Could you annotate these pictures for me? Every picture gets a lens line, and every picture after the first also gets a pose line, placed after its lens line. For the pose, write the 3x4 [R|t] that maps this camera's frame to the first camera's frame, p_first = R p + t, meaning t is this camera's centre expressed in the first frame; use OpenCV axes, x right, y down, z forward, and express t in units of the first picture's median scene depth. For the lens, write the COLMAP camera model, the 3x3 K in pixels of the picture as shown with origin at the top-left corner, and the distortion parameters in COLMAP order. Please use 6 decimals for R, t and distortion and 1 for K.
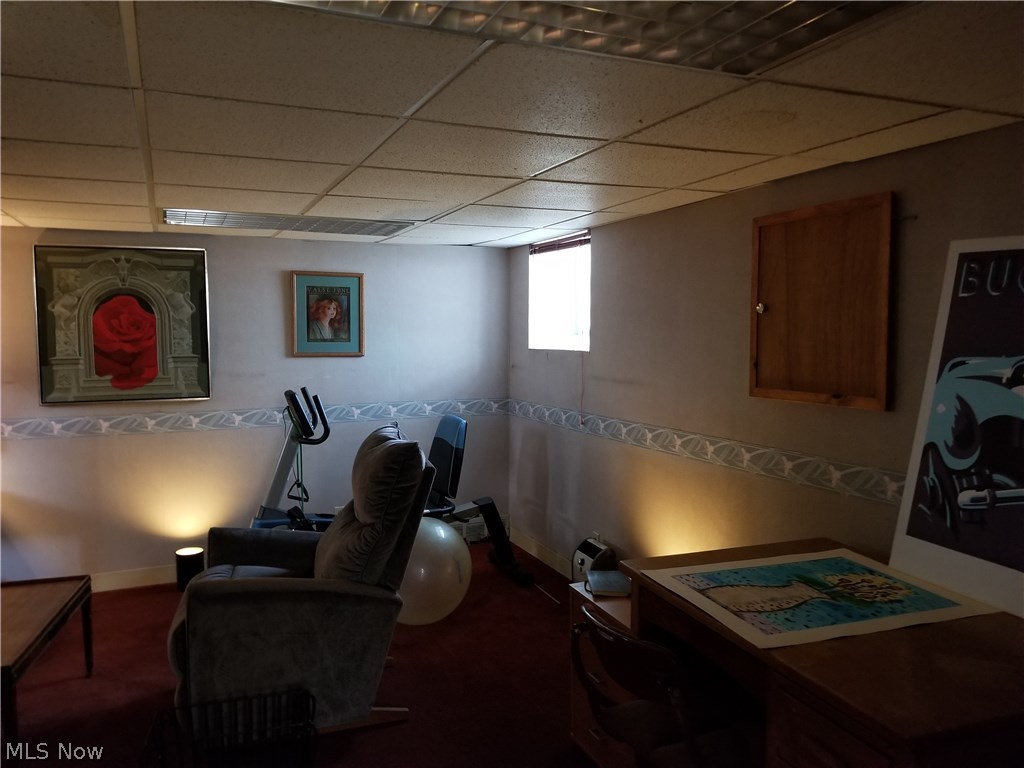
lens RADIAL K [[792.0, 0, 511.3], [0, 792.0, 391.7], [0, 0, 1]] dist [0.072380, -0.120961]
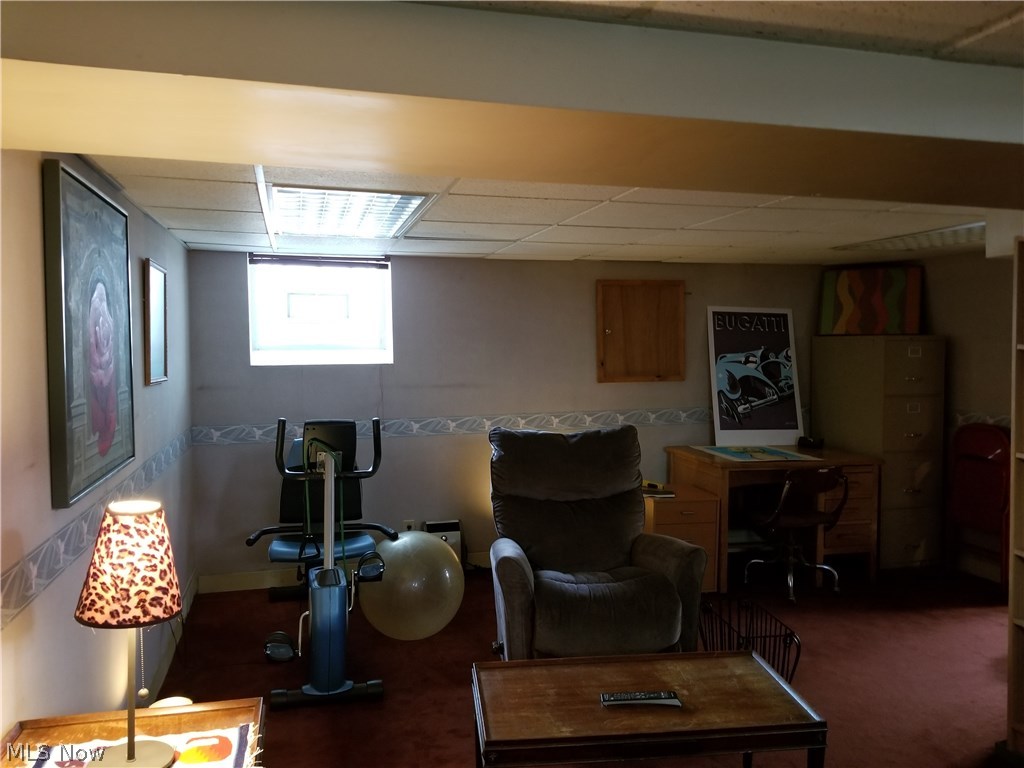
lens RADIAL K [[792.0, 0, 511.3], [0, 792.0, 391.7], [0, 0, 1]] dist [0.072380, -0.120961]
pose [[0.131768, -0.044920, 0.990262, -1.910800], [0.086654, 0.995671, 0.033635, -0.065429], [-0.987486, 0.081378, 0.135090, 1.297931]]
